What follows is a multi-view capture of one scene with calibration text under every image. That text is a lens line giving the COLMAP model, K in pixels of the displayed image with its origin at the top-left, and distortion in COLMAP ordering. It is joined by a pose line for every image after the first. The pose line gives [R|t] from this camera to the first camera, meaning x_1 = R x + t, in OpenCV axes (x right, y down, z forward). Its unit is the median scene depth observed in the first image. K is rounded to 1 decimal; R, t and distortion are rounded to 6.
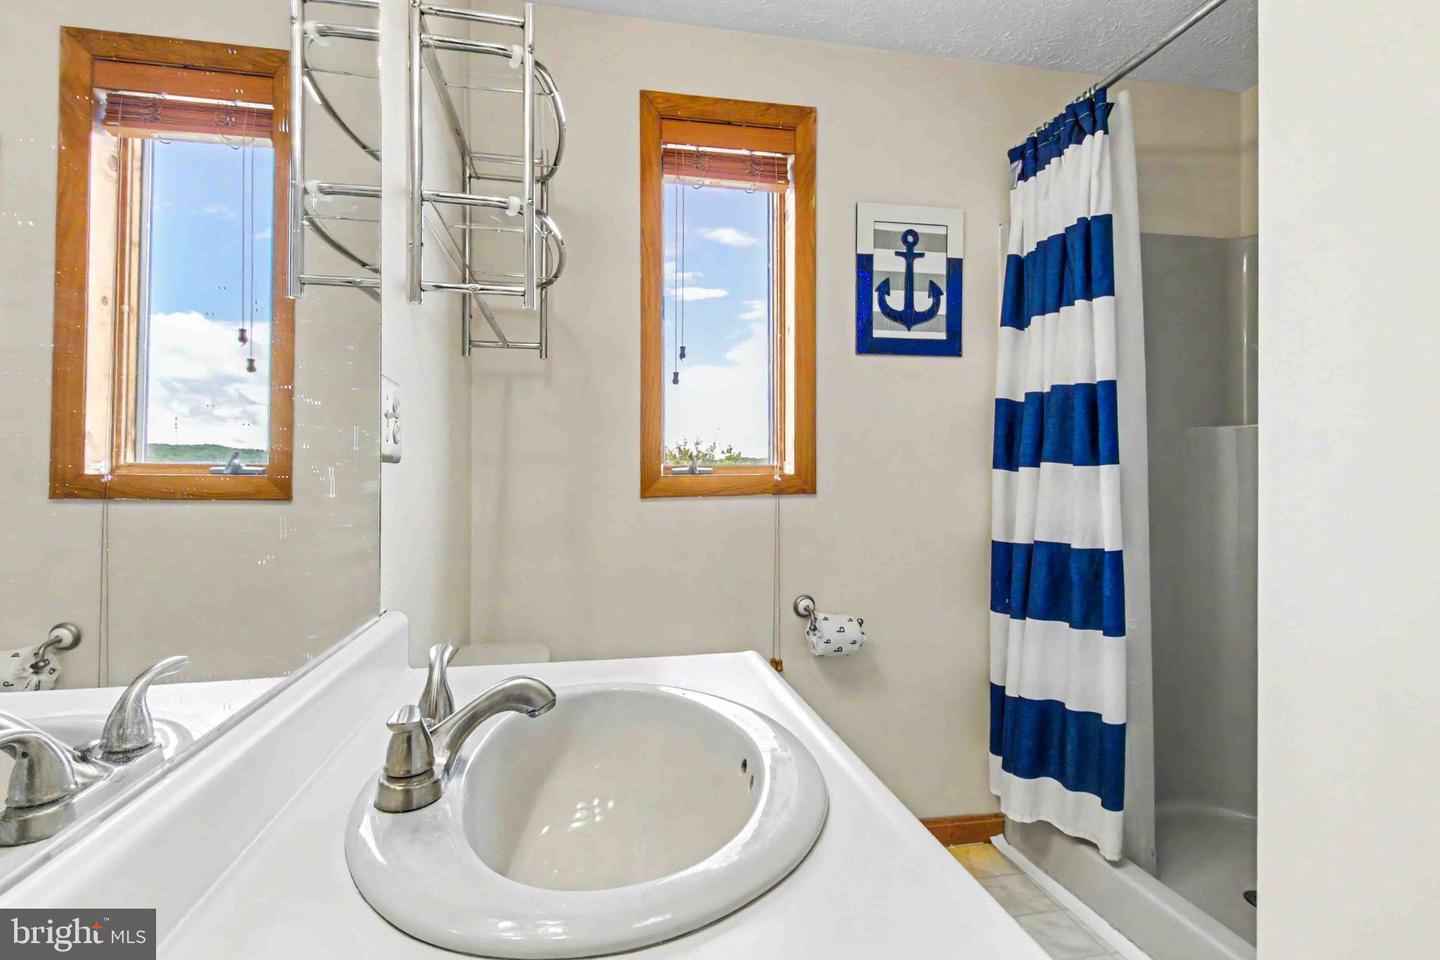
lens RADIAL K [[639.1, 0, 720.0], [0, 639.1, 480.0], [0, 0, 1]] dist [0.030285, -0.016396]
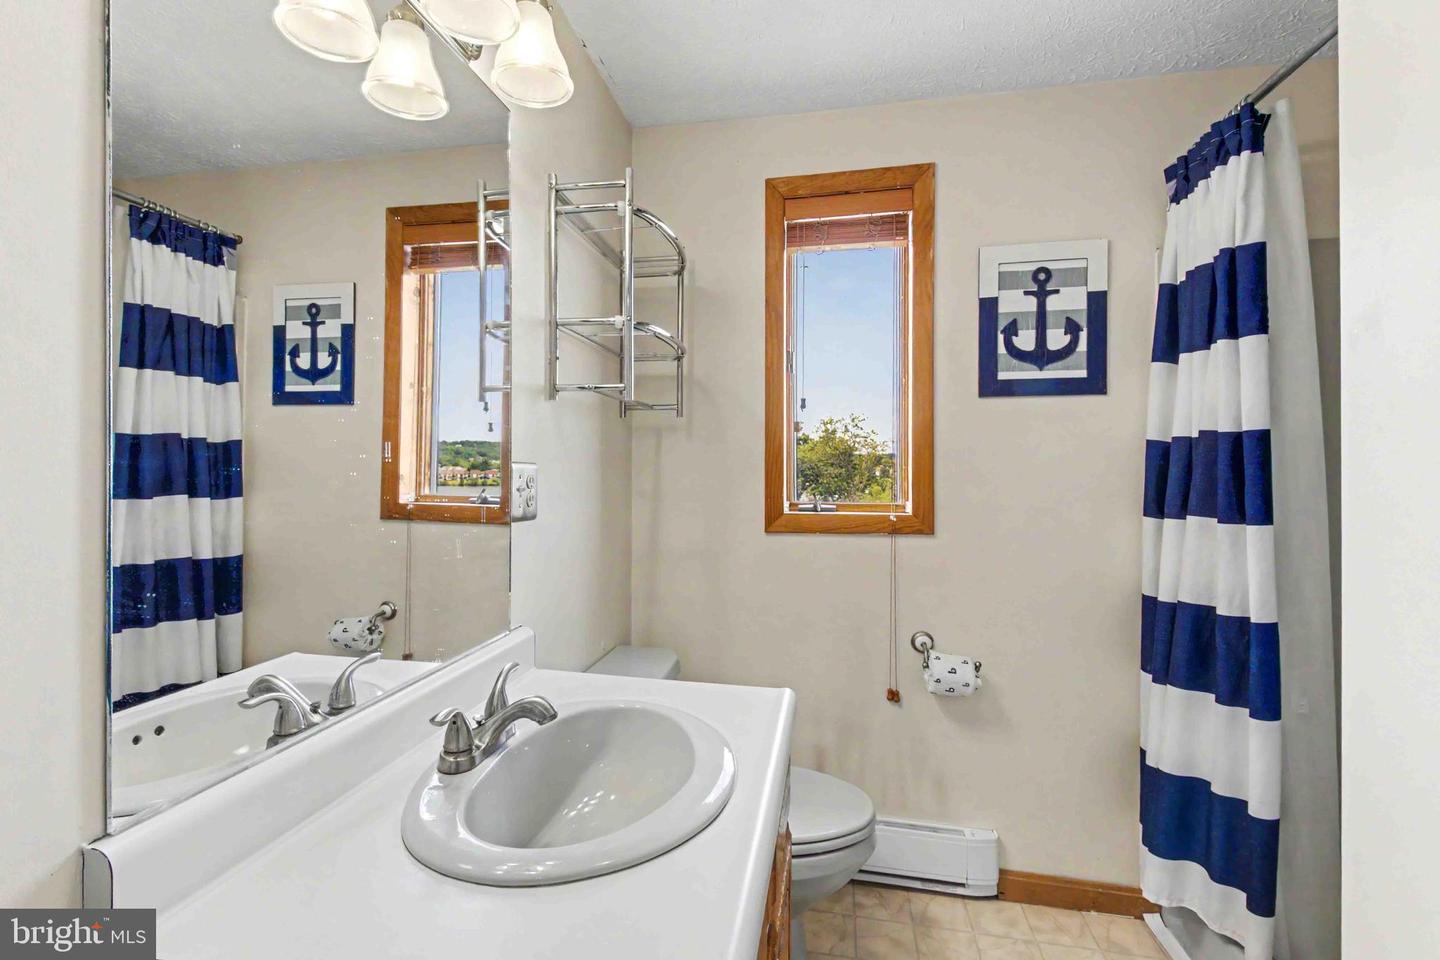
lens RADIAL K [[623.1, 0, 720.0], [0, 623.1, 480.0], [0, 0, 1]] dist [0.023215, -0.015819]
pose [[0.928976, 0.015311, -0.369823, 0.211452], [-0.014073, 0.999883, 0.006045, -0.071330], [0.369872, -0.000411, 0.929083, -0.062016]]
